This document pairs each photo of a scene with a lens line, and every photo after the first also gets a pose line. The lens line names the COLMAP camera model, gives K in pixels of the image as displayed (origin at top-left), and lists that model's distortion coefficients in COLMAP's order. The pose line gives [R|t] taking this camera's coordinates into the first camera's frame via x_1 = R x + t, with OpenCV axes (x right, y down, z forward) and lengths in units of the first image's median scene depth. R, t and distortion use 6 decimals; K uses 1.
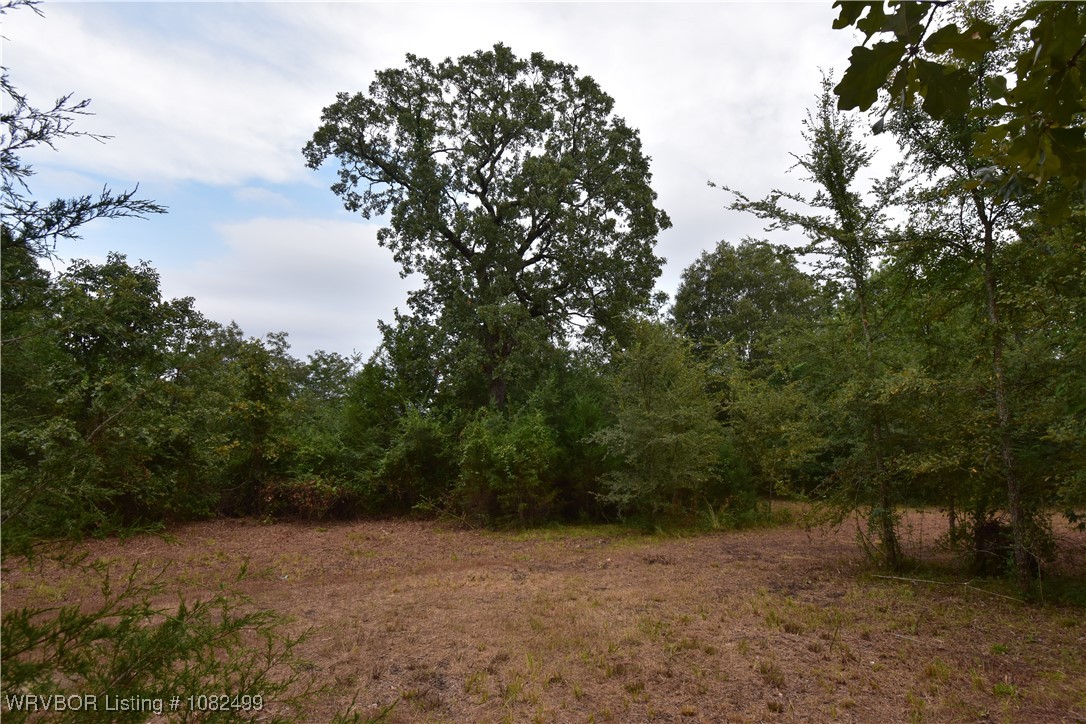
lens RADIAL K [[587.1, 0, 543.0], [0, 587.1, 362.0], [0, 0, 1]] dist [-0.003924, -0.001805]
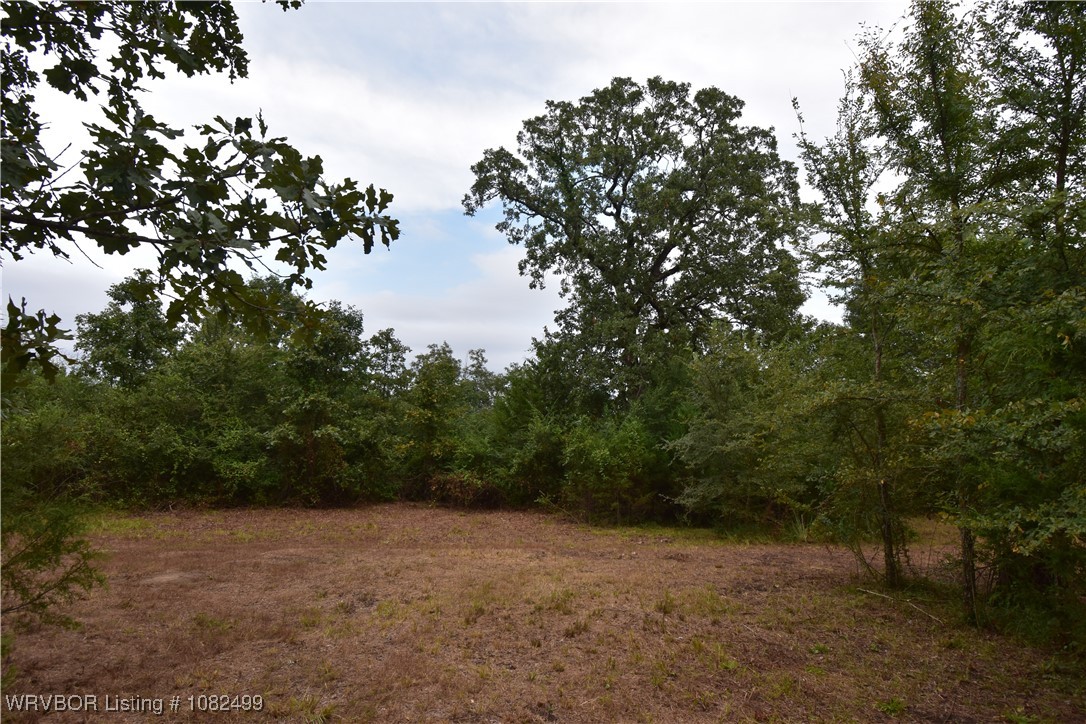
lens RADIAL K [[587.1, 0, 543.0], [0, 587.1, 362.0], [0, 0, 1]] dist [-0.003924, -0.001805]
pose [[0.918799, -0.035827, -0.393097, 0.210550], [0.033811, 0.999356, -0.012053, -0.010557], [0.393276, -0.002217, 0.919418, -0.049958]]
